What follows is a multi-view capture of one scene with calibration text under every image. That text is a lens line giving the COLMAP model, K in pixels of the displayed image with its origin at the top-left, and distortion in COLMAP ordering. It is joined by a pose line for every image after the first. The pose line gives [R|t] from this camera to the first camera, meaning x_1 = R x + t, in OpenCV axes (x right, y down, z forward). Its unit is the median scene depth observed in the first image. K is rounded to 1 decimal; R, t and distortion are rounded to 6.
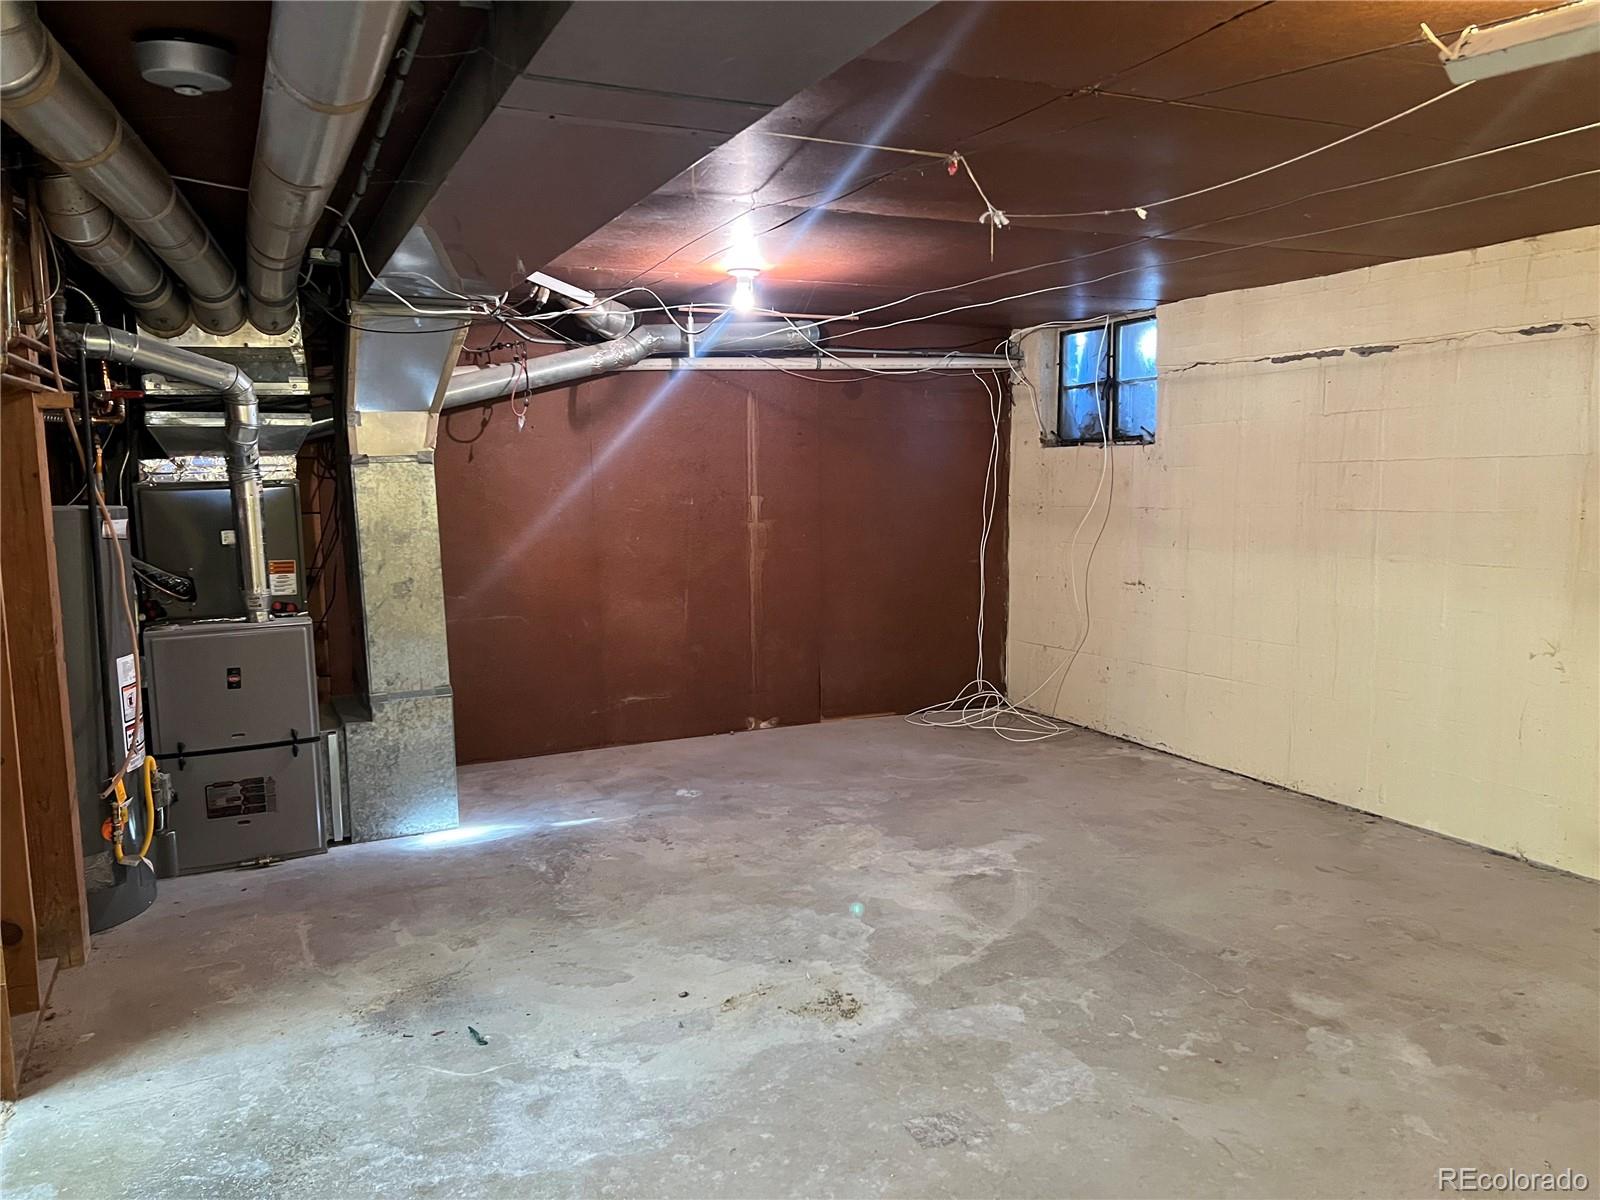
lens RADIAL K [[1199.7, 0, 797.1], [0, 1199.7, 603.2], [0, 0, 1]] dist [0.068686, -0.077117]
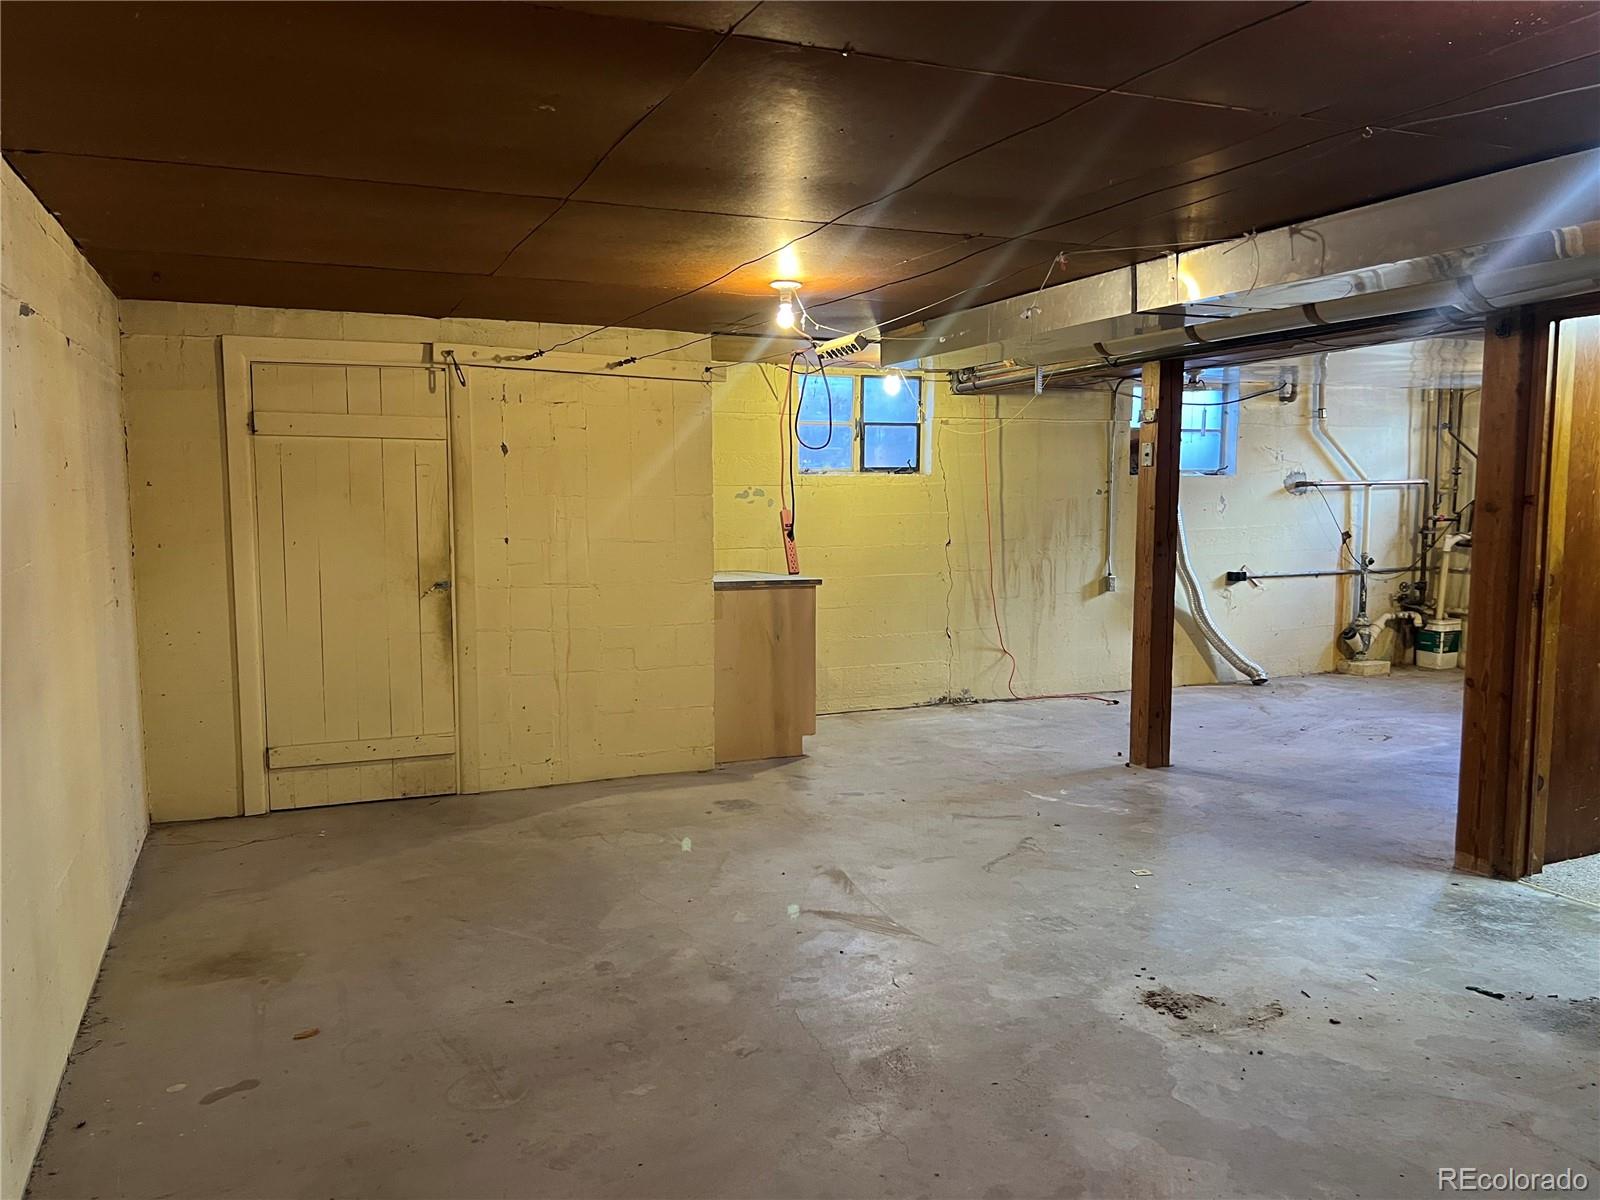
lens RADIAL K [[1199.7, 0, 797.1], [0, 1199.7, 603.2], [0, 0, 1]] dist [0.068686, -0.077117]
pose [[-0.999642, 0.009929, 0.024858, 0.341930], [0.014975, 0.977182, 0.211874, -0.243006], [-0.022187, 0.212170, -0.976981, 2.070874]]
